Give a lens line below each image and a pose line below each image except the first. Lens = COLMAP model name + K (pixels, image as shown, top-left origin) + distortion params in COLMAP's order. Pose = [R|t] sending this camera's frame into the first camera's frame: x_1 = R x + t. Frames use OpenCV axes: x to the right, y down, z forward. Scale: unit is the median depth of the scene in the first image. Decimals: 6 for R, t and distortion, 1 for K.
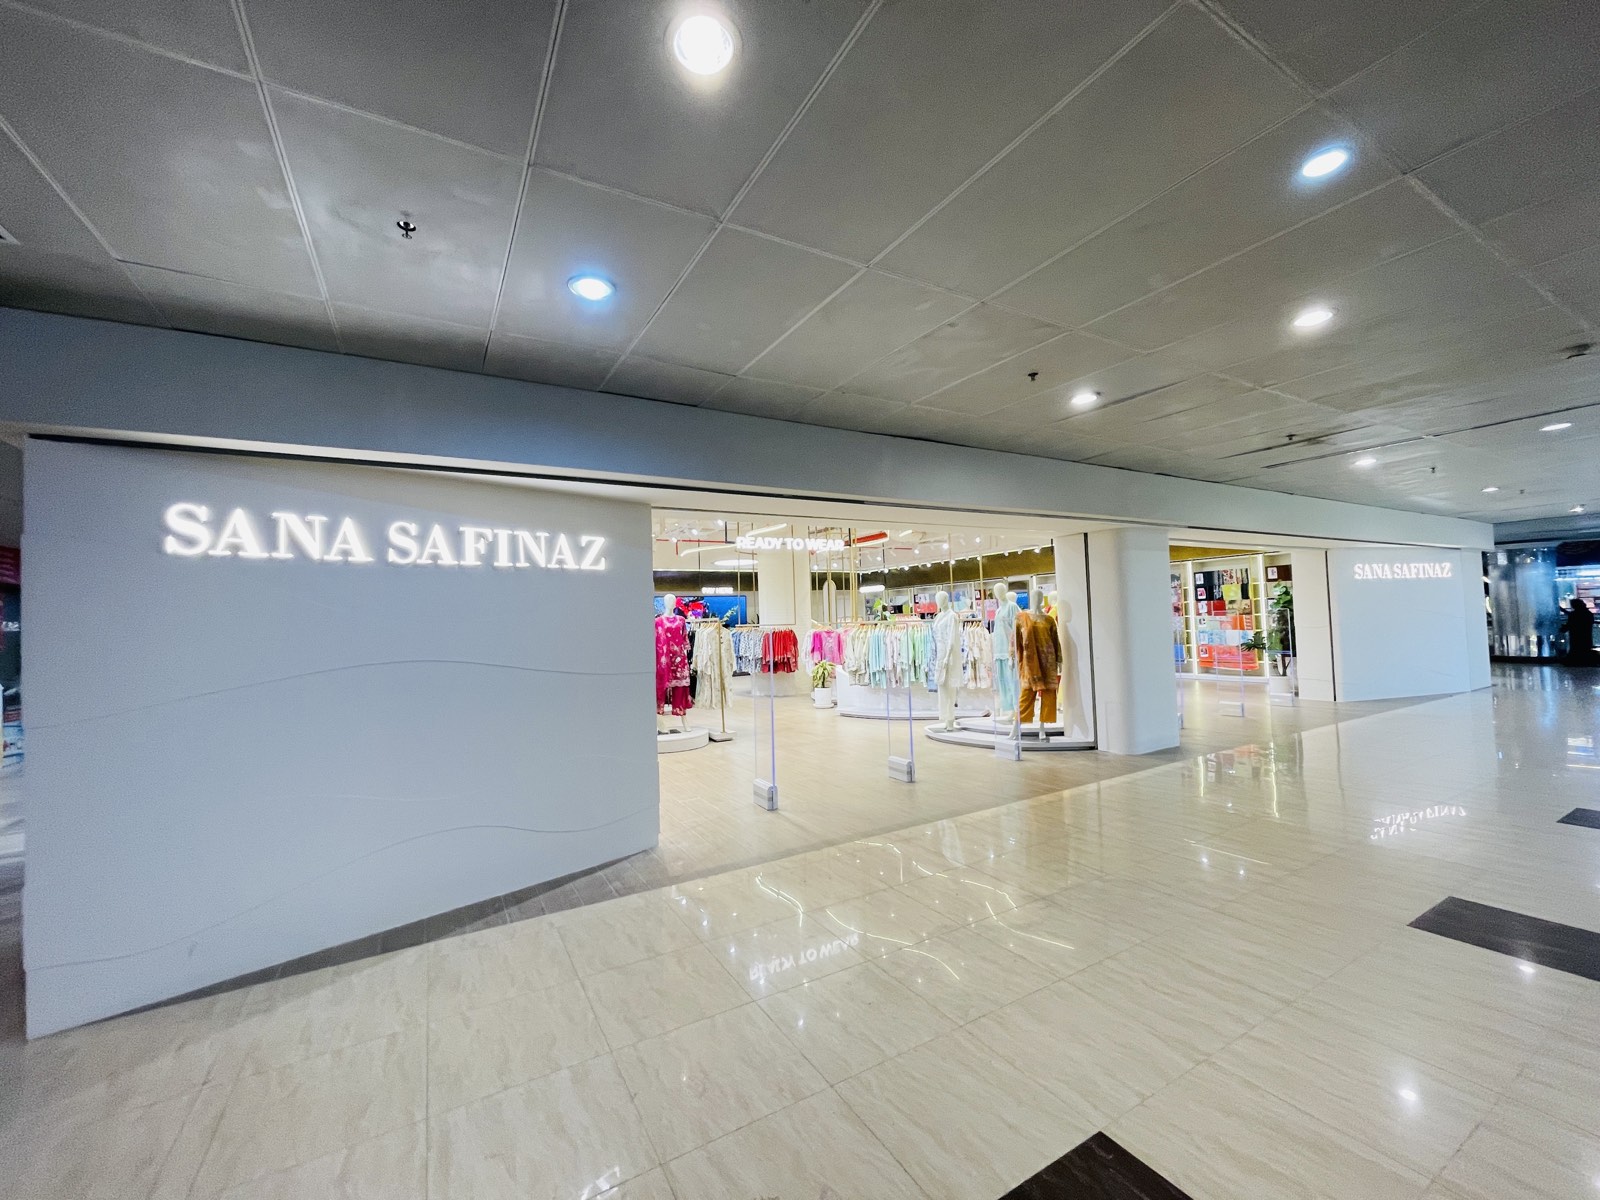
lens RADIAL K [[646.3, 0, 793.9], [0, 646.3, 599.6], [0, 0, 1]] dist [-0.001591, -0.000073]
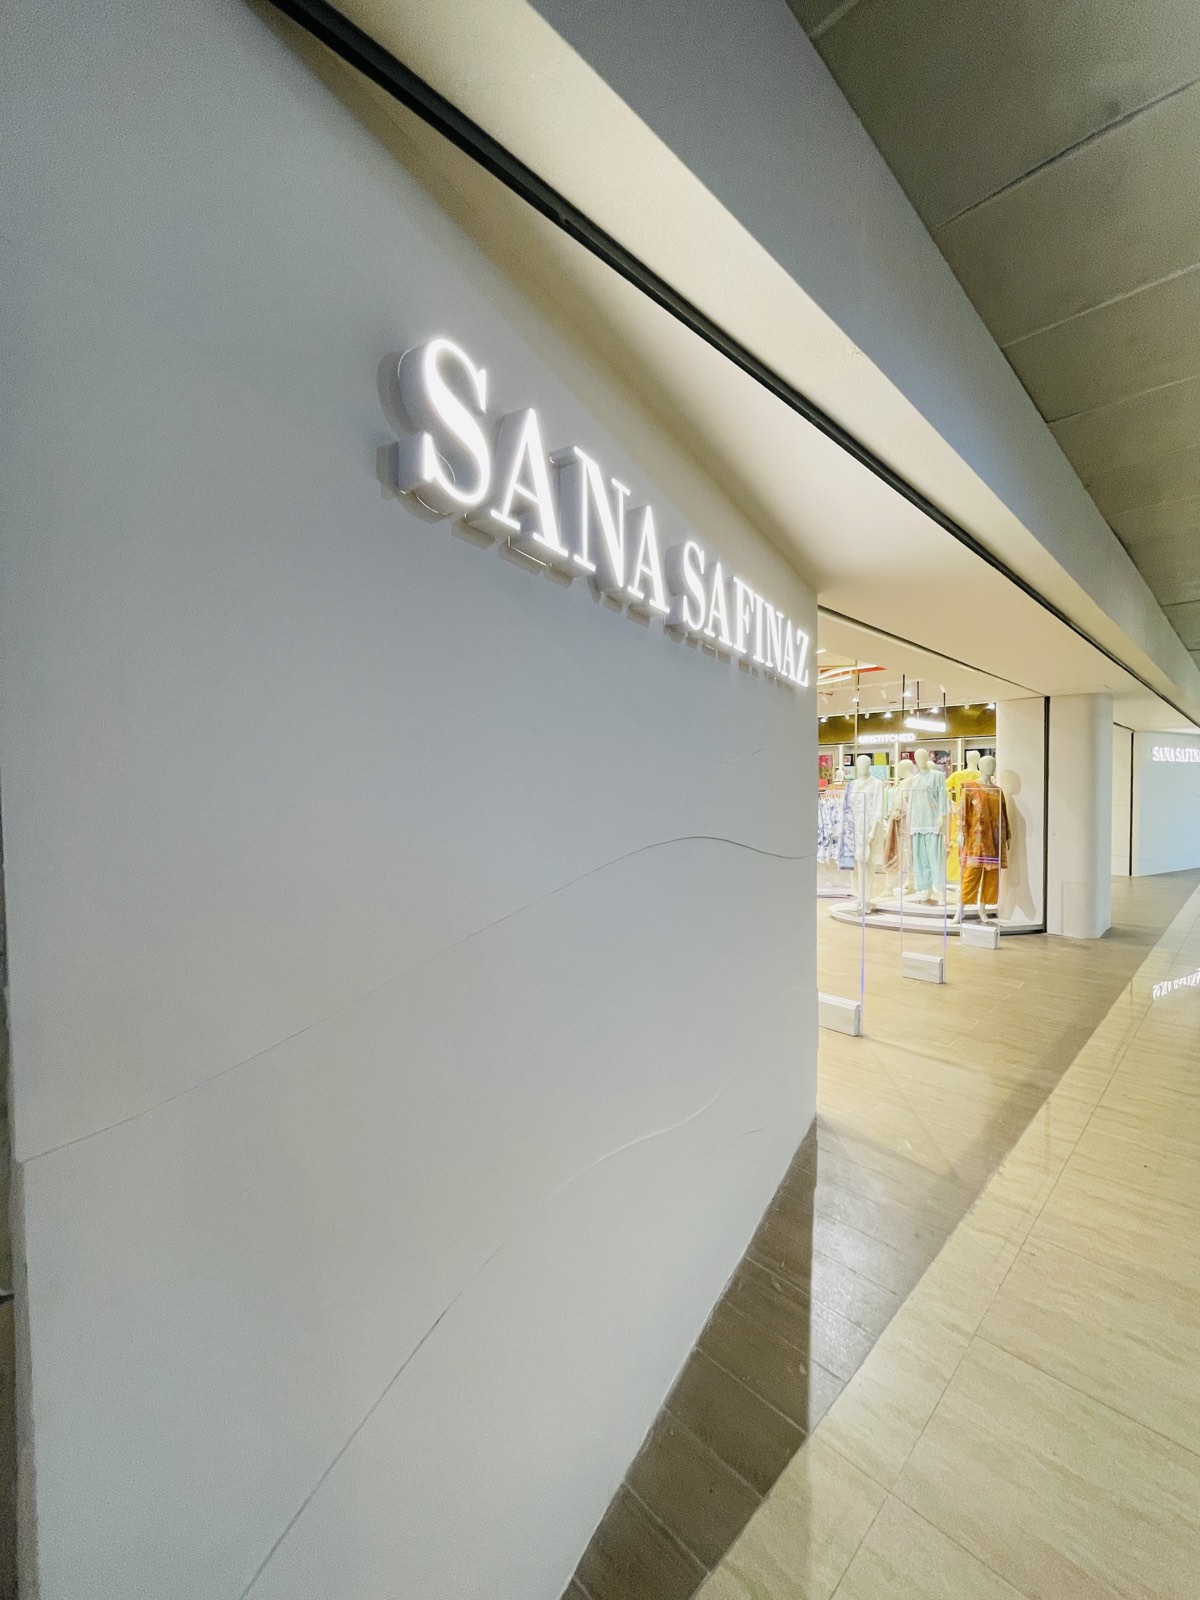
lens RADIAL K [[646.3, 0, 600.0], [0, 646.3, 800.0], [0, 0, 1]] dist [-0.001591, -0.000073]
pose [[0.969291, 0.023115, 0.244828, -0.371836], [-0.035434, 0.998311, 0.046034, 0.022258], [-0.243351, -0.053296, 0.968473, 0.264568]]
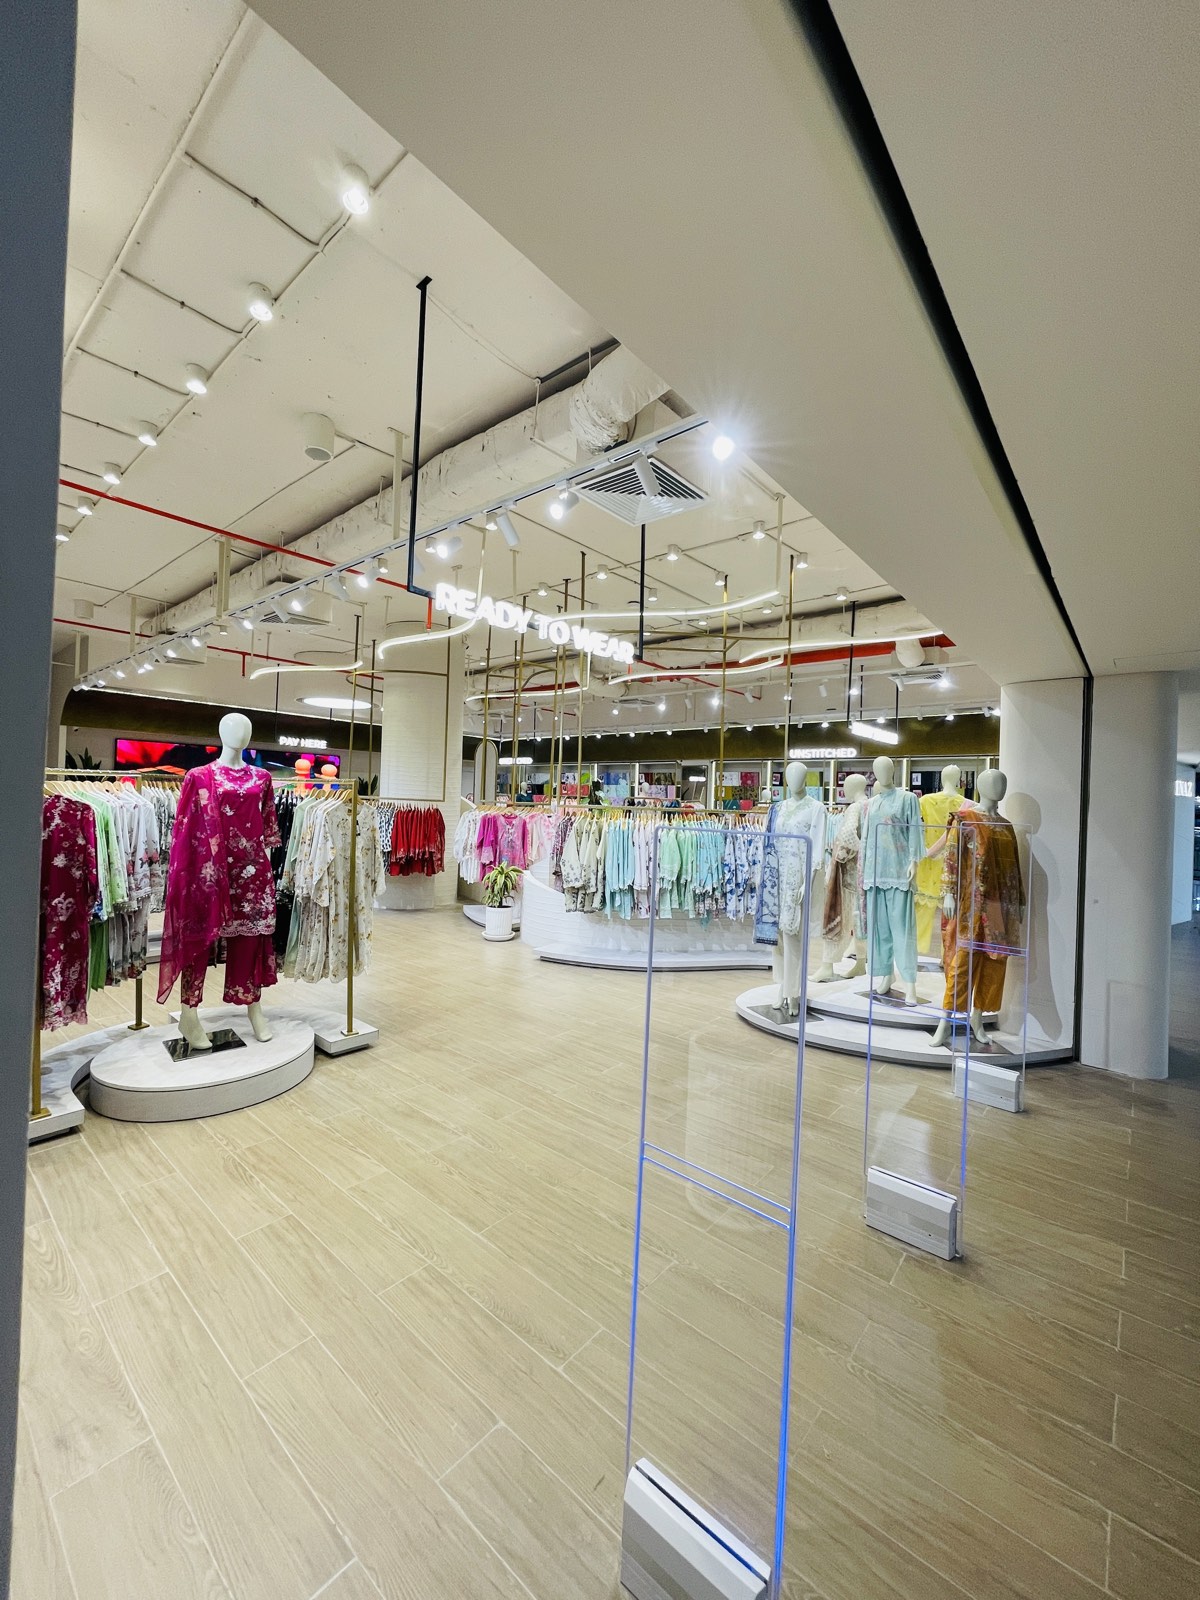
lens RADIAL K [[646.3, 0, 600.0], [0, 646.3, 800.0], [0, 0, 1]] dist [-0.001591, -0.000073]
pose [[0.938737, 0.067143, 0.338030, -0.125294], [-0.077611, 0.996830, 0.017531, 0.025389], [-0.335782, -0.042692, 0.940972, 0.606657]]
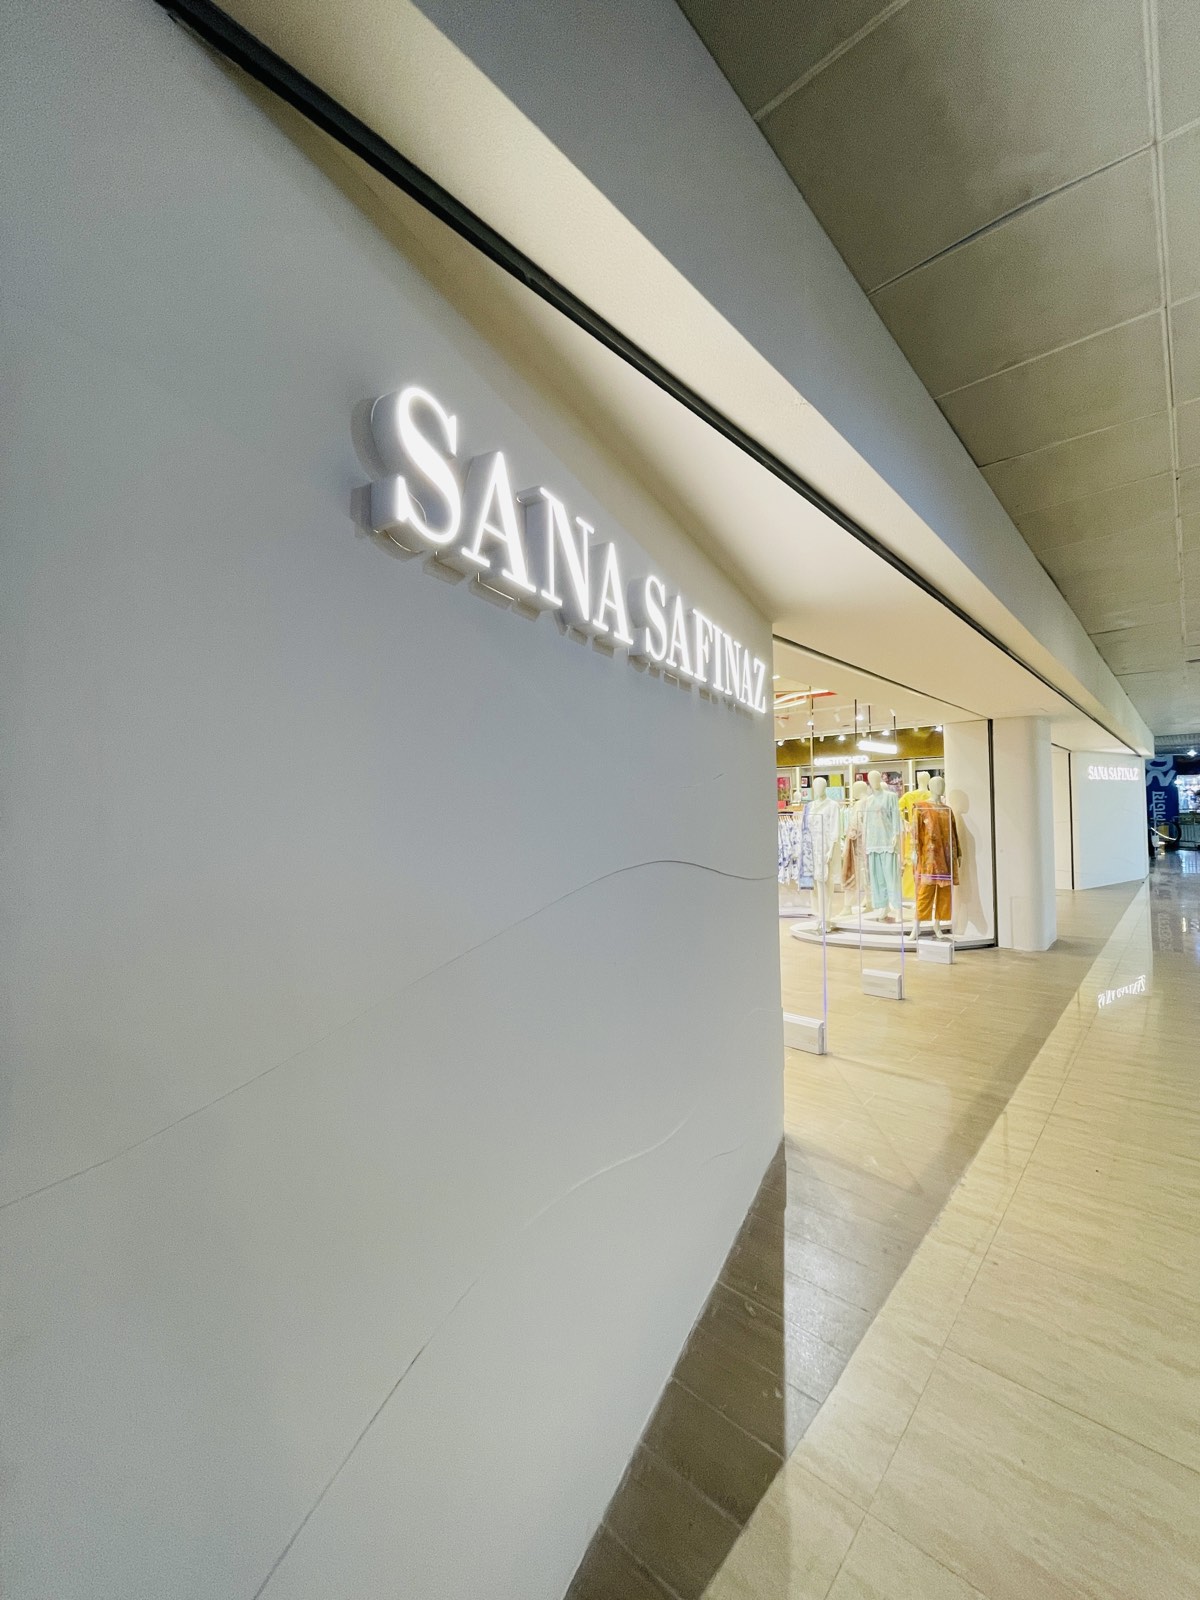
lens RADIAL K [[646.3, 0, 600.0], [0, 646.3, 800.0], [0, 0, 1]] dist [-0.001591, -0.000073]
pose [[0.953698, 0.019410, 0.300140, -0.374603], [-0.022447, 0.999726, 0.006675, 0.021557], [-0.299928, -0.013103, 0.953872, 0.261261]]
